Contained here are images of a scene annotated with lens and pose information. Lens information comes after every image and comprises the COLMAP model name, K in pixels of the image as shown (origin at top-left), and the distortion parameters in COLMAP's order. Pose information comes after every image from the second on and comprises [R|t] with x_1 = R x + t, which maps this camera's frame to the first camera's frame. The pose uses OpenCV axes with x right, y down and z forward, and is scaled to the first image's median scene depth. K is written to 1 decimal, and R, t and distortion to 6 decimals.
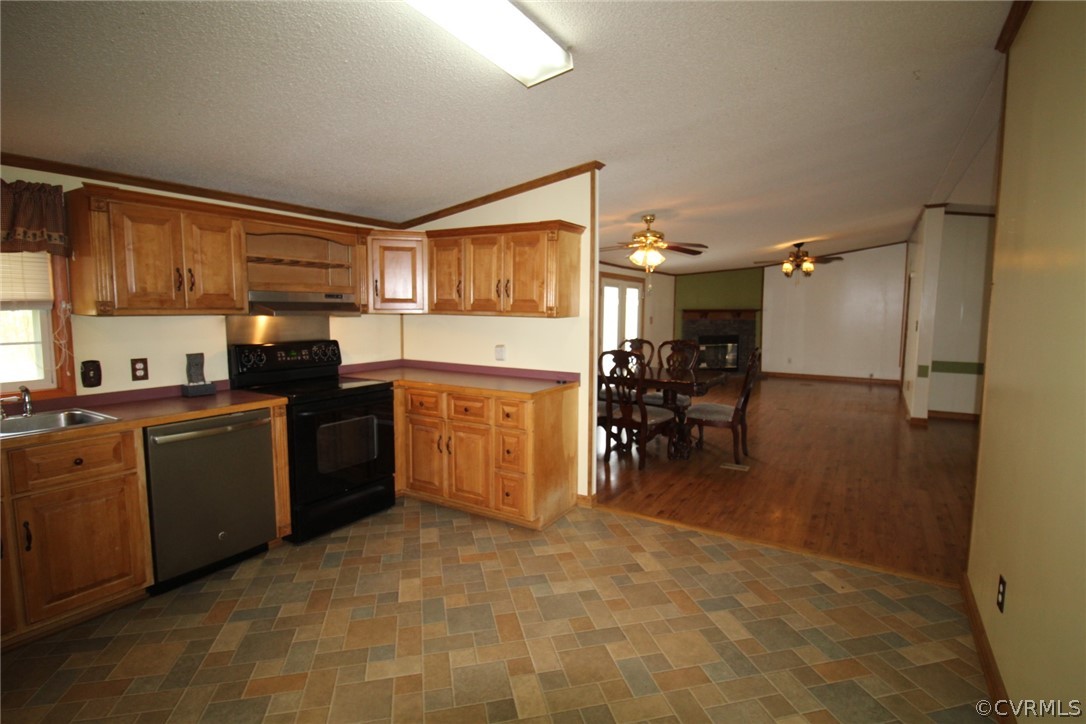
lens RADIAL K [[537.1, 0, 558.8], [0, 537.1, 360.5], [0, 0, 1]] dist [-0.001845, -0.015256]
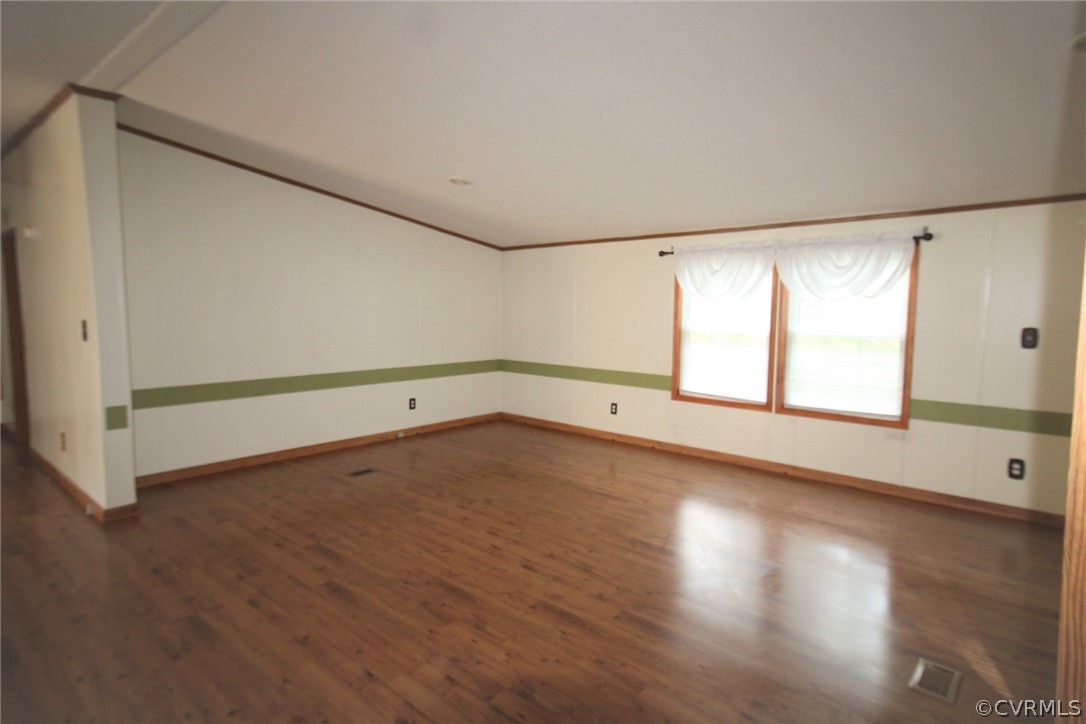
lens RADIAL K [[579.7, 0, 549.4], [0, 579.7, 363.3], [0, 0, 1]] dist [0.039253, -0.000018]
pose [[0.189729, -0.101105, 0.976617, 0.398872], [0.086801, 0.992516, 0.085888, -0.087892], [-0.977992, 0.068476, 0.197085, 0.935544]]
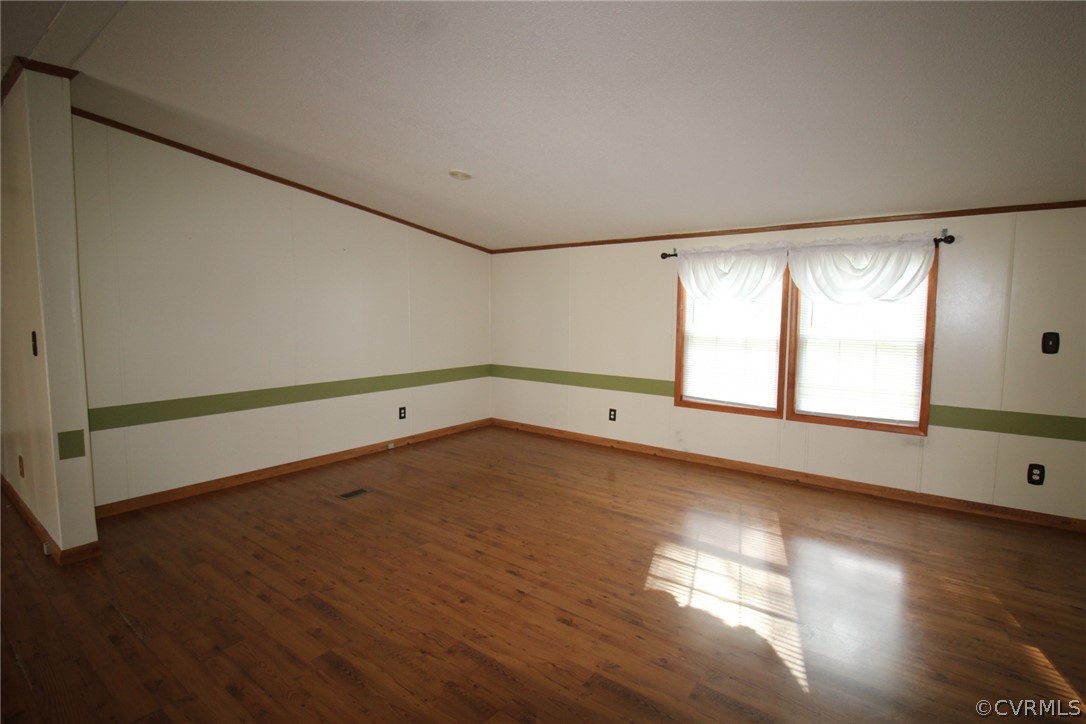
lens RADIAL K [[529.1, 0, 548.8], [0, 529.1, 360.5], [0, 0, 1]] dist [0.000805, -0.013597]
pose [[0.121628, -0.102169, 0.987303, 0.600367], [0.091696, 0.991591, 0.091316, -0.103923], [-0.988331, 0.079425, 0.129974, 1.079531]]
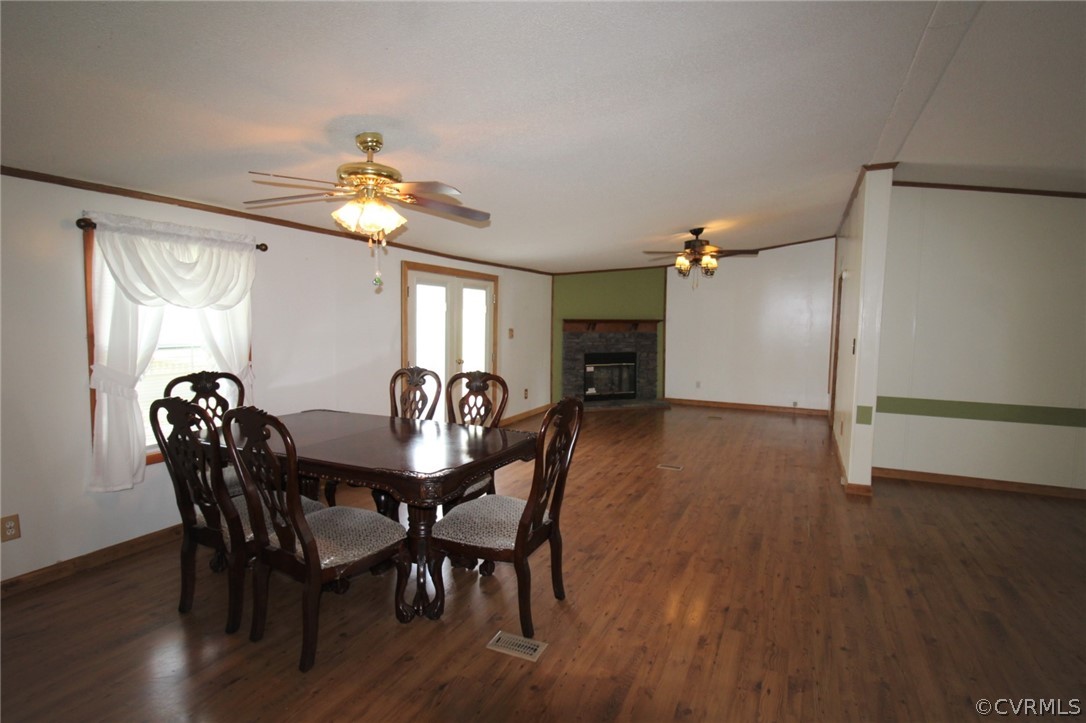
lens RADIAL K [[544.5, 0, 555.1], [0, 544.5, 362.2], [0, 0, 1]] dist [-0.015580, 0.000112]
pose [[0.994397, 0.000228, 0.105707, 0.448048], [0.001331, 0.999891, -0.014683, -0.070657], [-0.105699, 0.014742, 0.994289, 0.732527]]
